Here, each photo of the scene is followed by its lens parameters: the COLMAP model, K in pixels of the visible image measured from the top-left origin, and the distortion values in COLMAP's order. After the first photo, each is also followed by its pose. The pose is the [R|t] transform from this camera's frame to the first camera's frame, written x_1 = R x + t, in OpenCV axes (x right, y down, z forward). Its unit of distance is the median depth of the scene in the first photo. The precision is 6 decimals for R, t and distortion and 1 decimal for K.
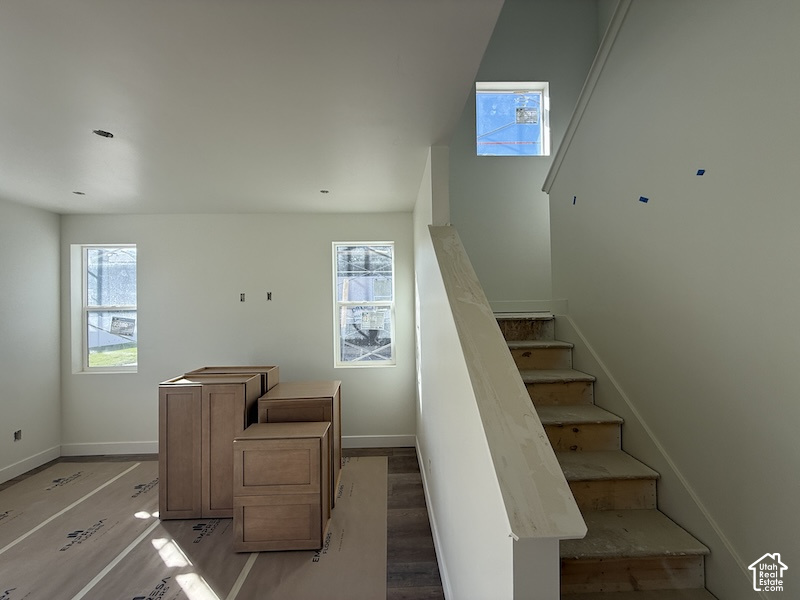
lens RADIAL K [[318.6, 0, 397.5], [0, 318.6, 298.0], [0, 0, 1]] dist [0.001266, -0.000102]
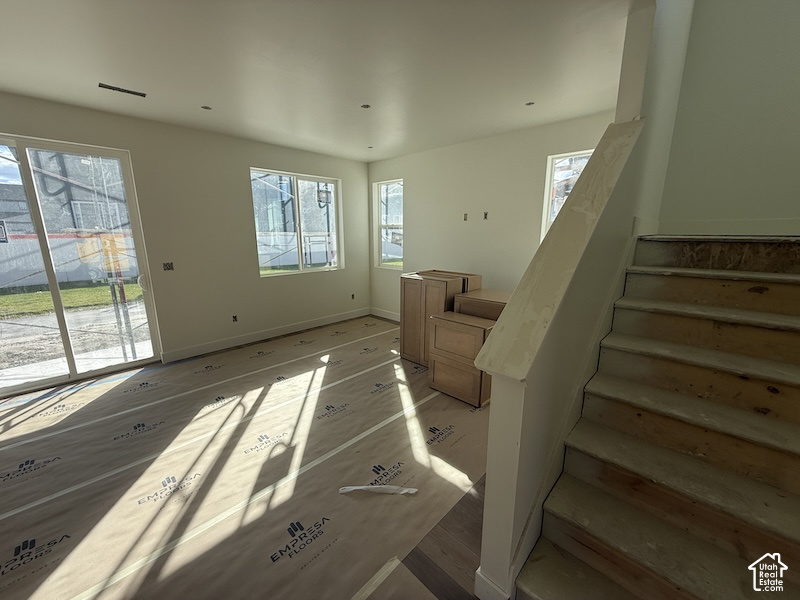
lens RADIAL K [[318.6, 0, 397.5], [0, 318.6, 298.0], [0, 0, 1]] dist [0.001266, -0.000102]
pose [[0.696499, 0.164601, -0.698424, 0.272286], [-0.000940, 0.973543, 0.228502, 0.025050], [0.717558, -0.158495, 0.678226, -0.055917]]
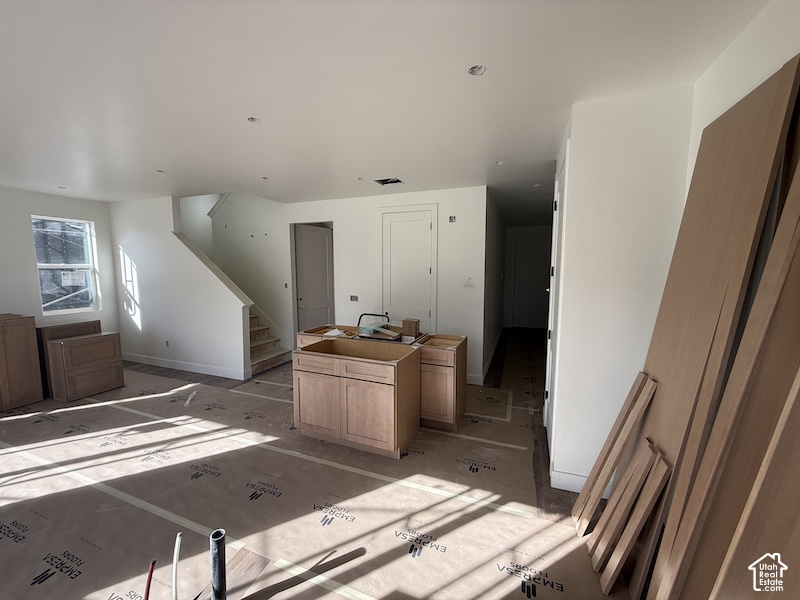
lens RADIAL K [[318.6, 0, 397.5], [0, 318.6, 298.0], [0, 0, 1]] dist [0.001266, -0.000102]
pose [[0.392870, -0.069153, 0.916990, -0.990756], [-0.020905, 0.996239, 0.084086, 0.013144], [-0.919356, -0.052205, 0.389947, -0.987313]]
